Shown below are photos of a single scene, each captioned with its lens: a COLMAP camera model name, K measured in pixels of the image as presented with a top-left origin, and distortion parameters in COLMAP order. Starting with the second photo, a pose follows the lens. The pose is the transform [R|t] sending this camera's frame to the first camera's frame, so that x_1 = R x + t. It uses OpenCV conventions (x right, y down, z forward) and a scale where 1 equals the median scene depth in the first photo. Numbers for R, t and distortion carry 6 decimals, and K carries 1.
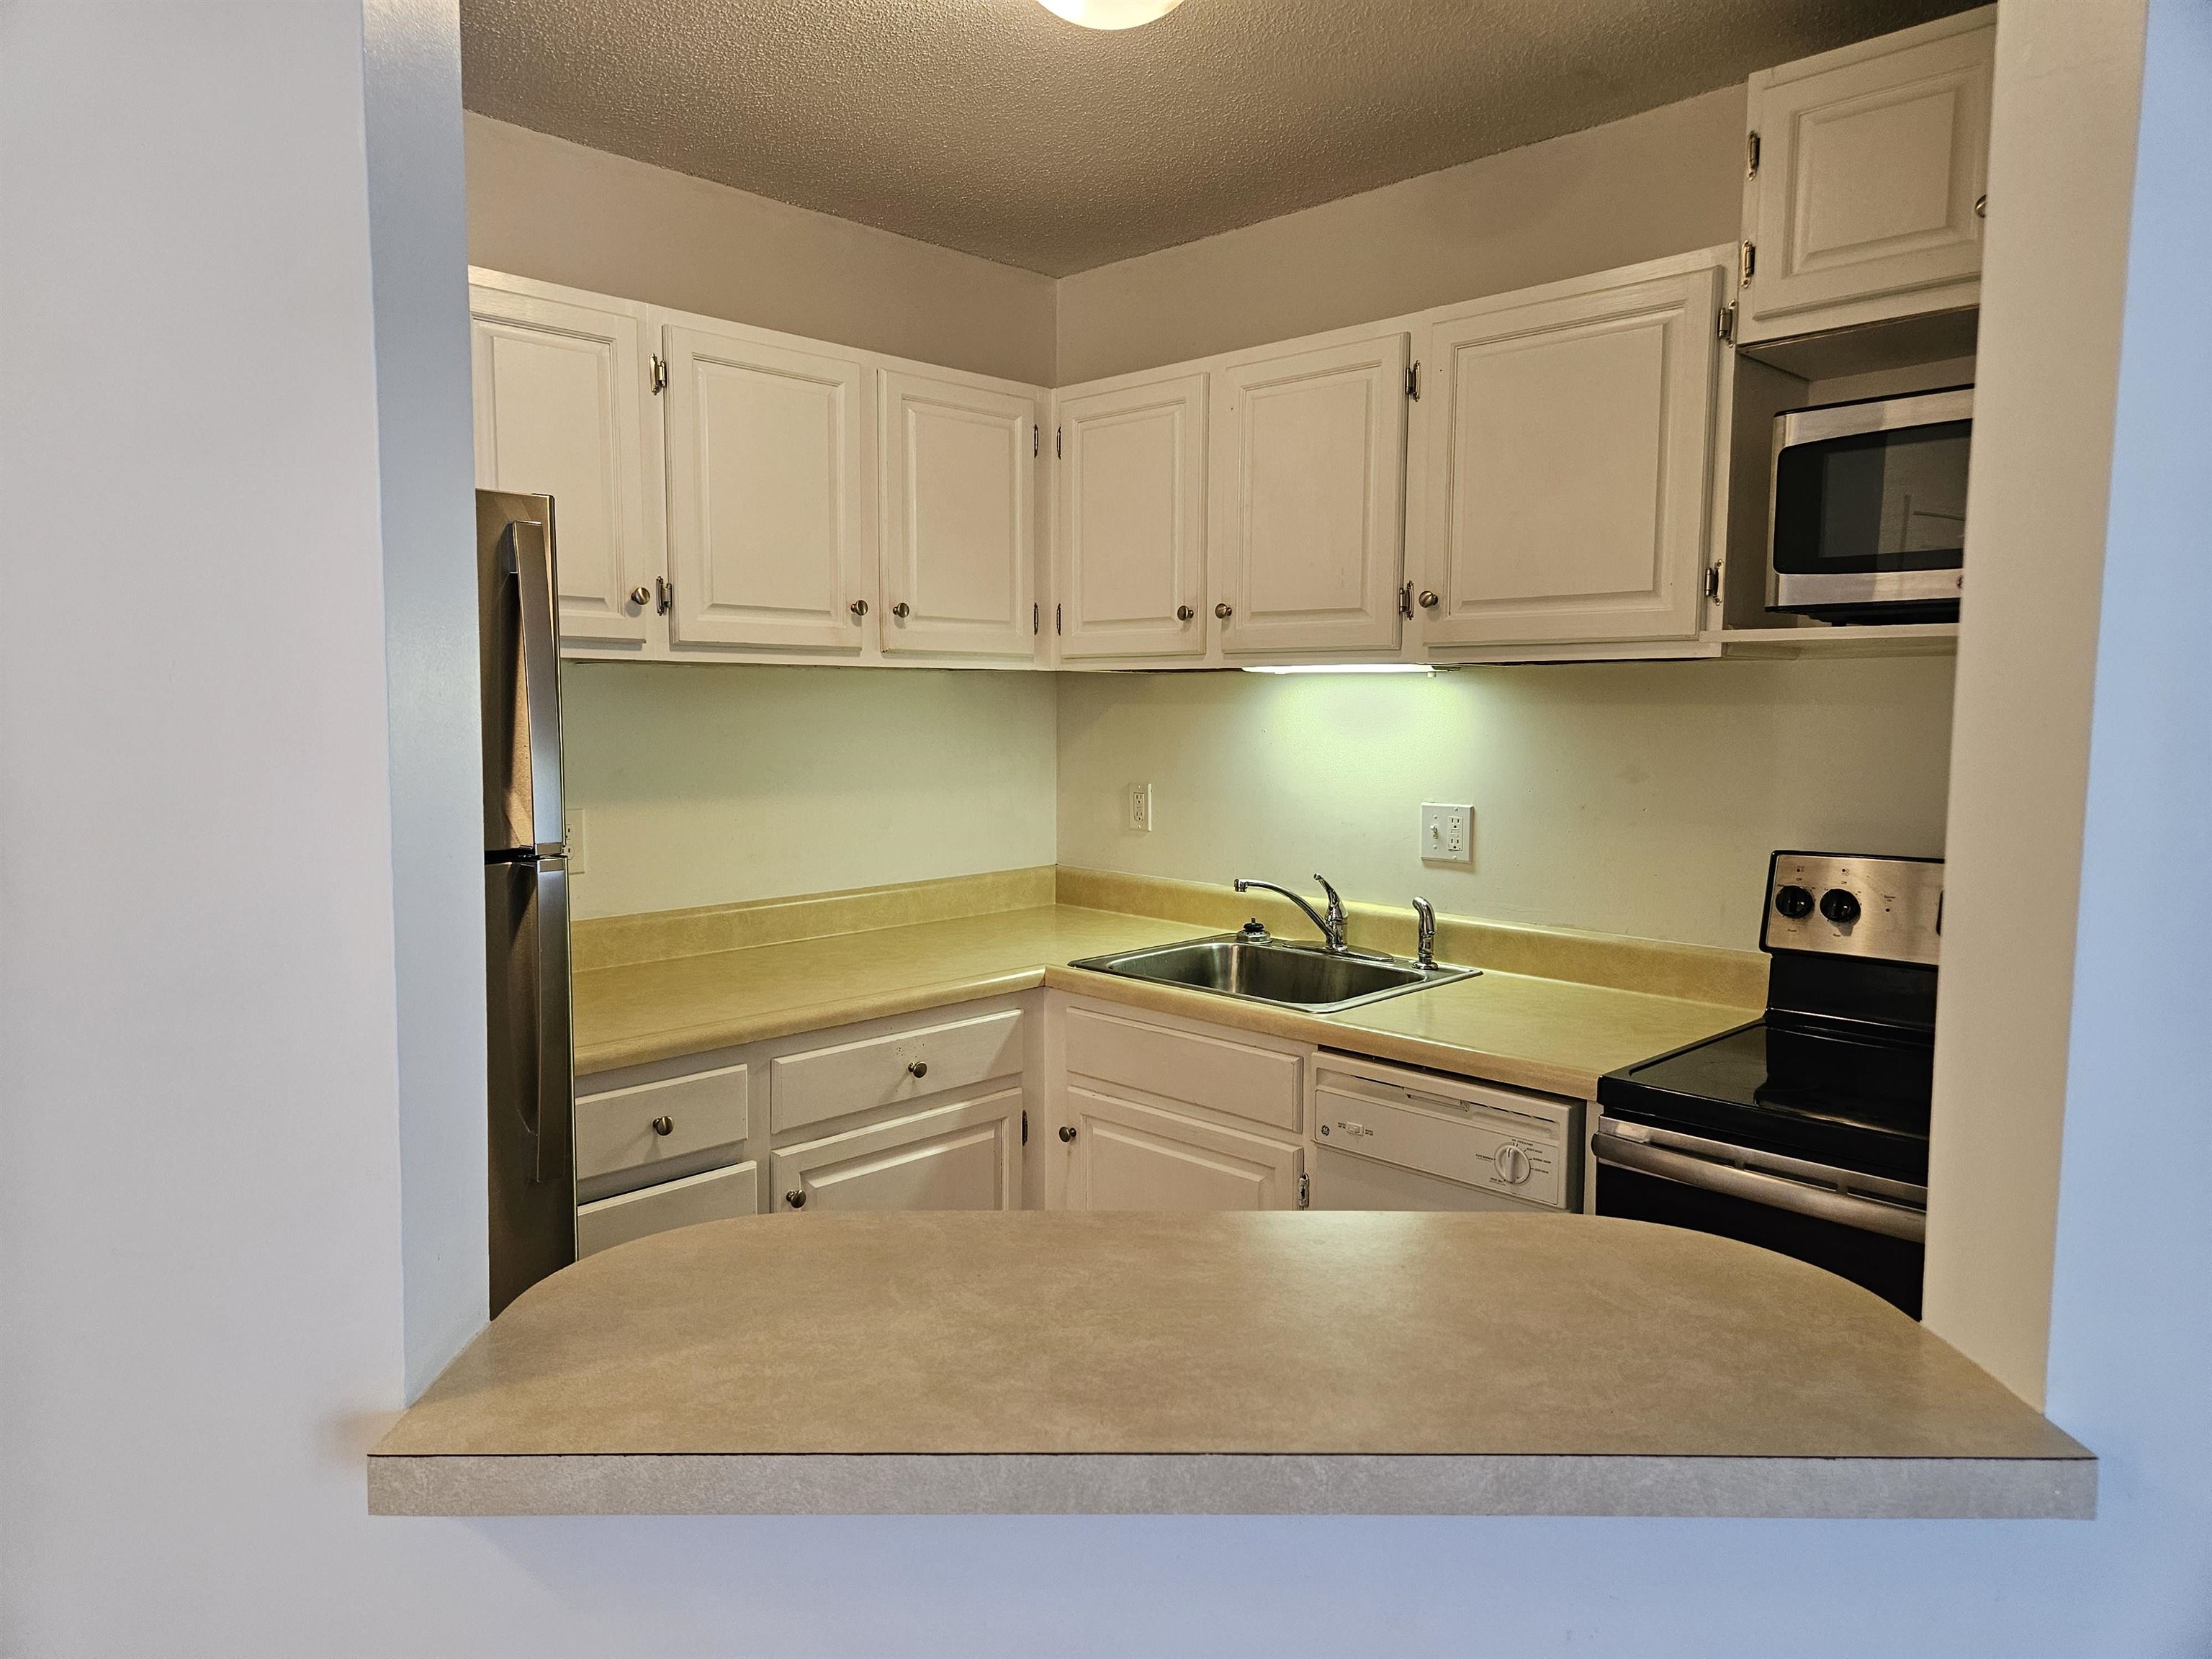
lens RADIAL K [[1466.2, 0, 1102.4], [0, 1466.2, 807.7], [0, 0, 1]] dist [0.077132, -0.000765]
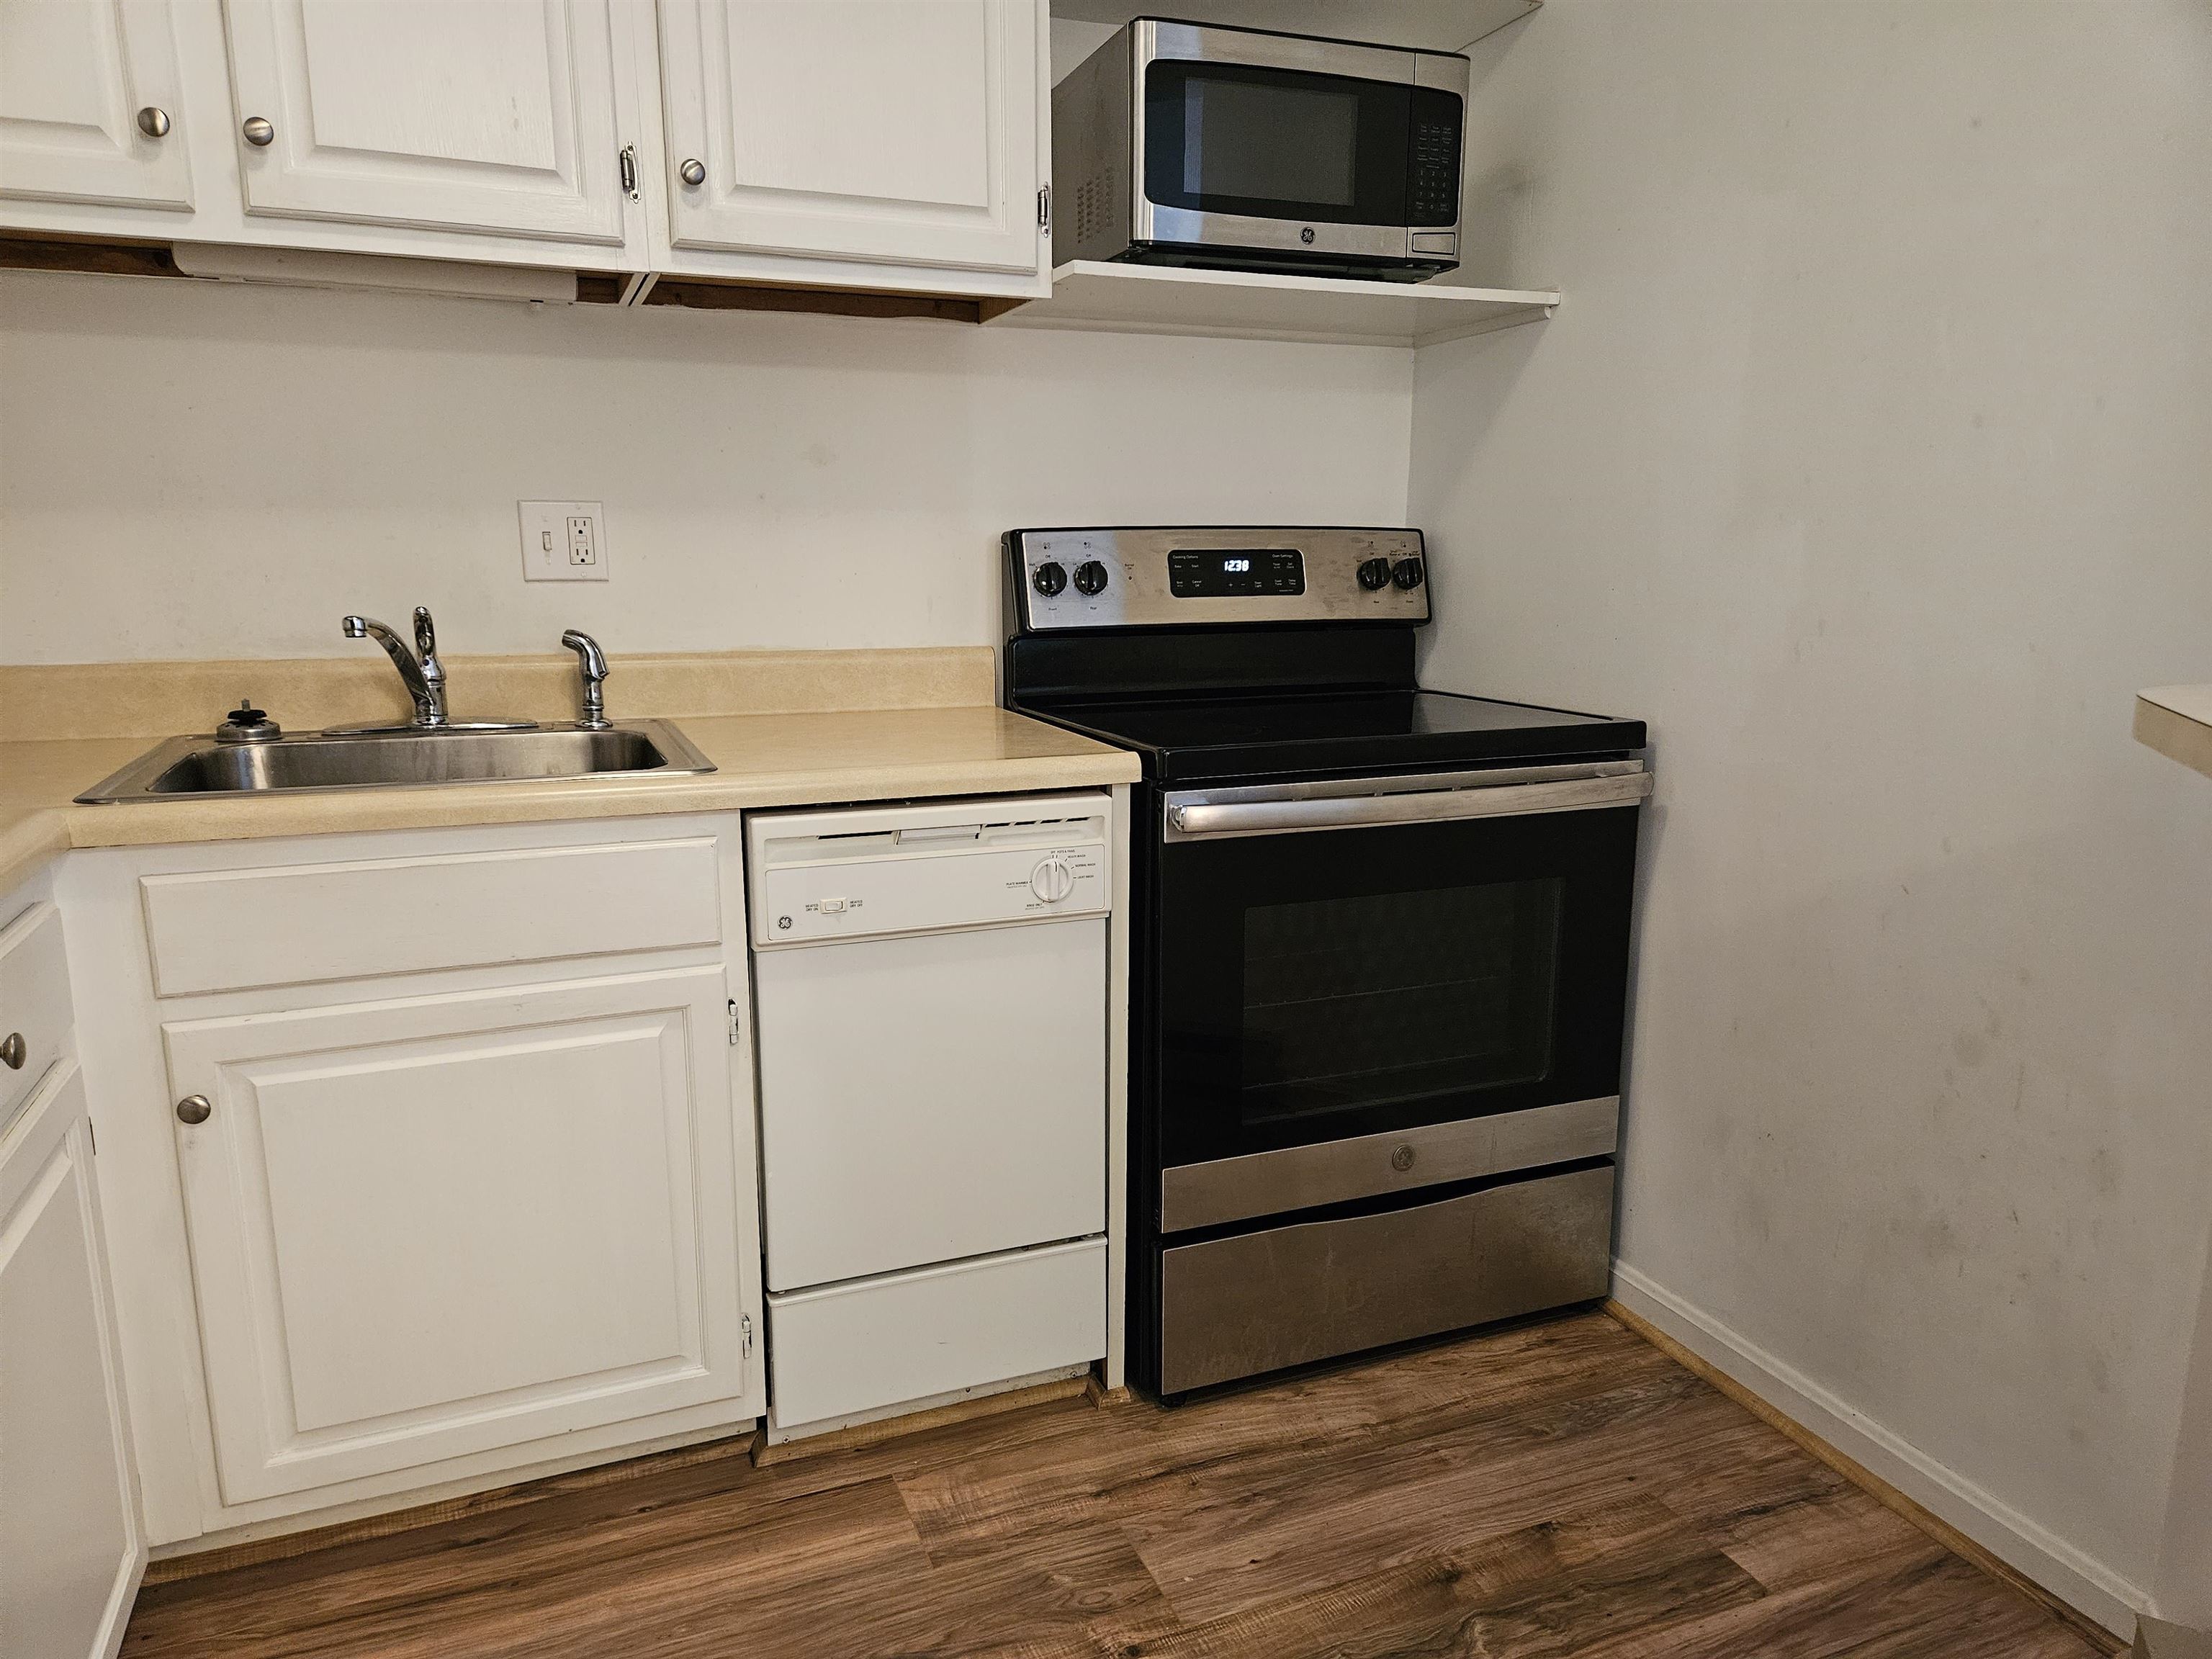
lens RADIAL K [[1476.9, 0, 1103.7], [0, 1476.9, 841.3], [0, 0, 1]] dist [0.086558, -0.071336]
pose [[0.402463, -0.187457, 0.896037, -0.393858], [0.070095, 0.982246, 0.174009, 0.059355], [-0.912749, -0.007224, 0.408458, 0.515919]]
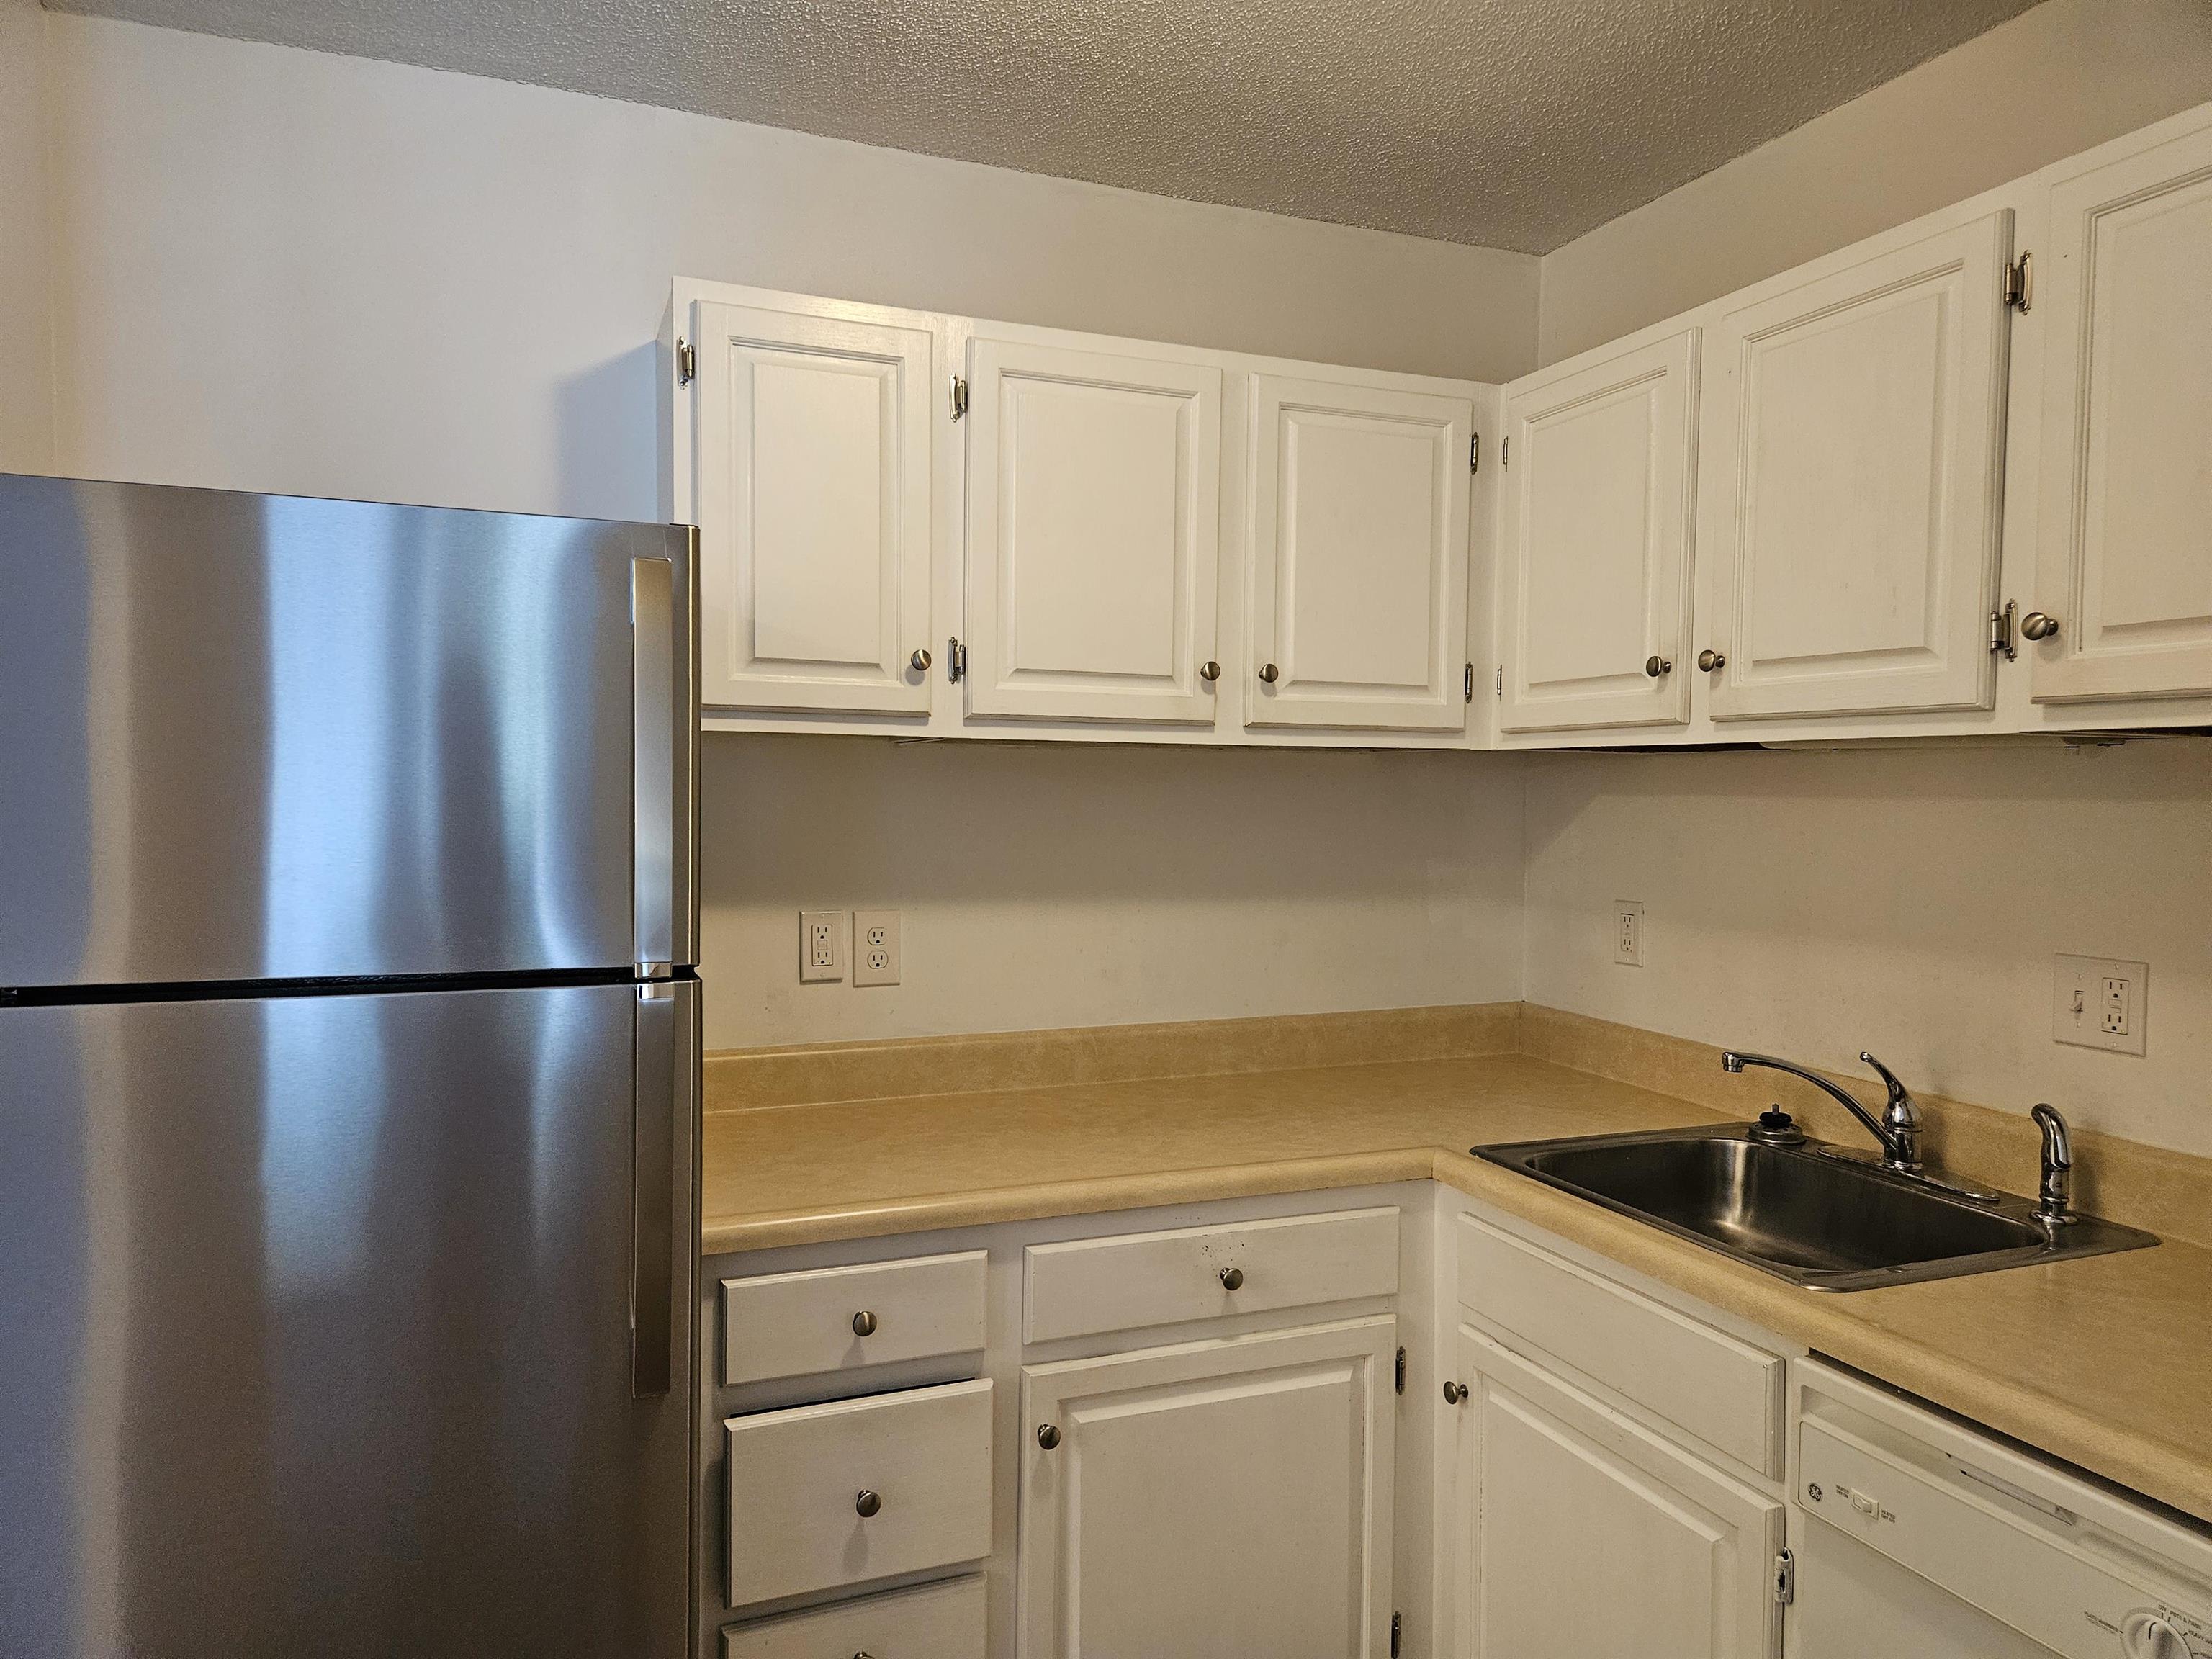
lens RADIAL K [[1485.8, 0, 1109.9], [0, 1485.8, 828.9], [0, 0, 1]] dist [0.081966, -0.062869]
pose [[0.916383, 0.018213, -0.399889, 0.119381], [-0.037267, 0.998507, -0.039925, -0.017838], [0.398565, 0.051489, 0.915694, 0.269179]]
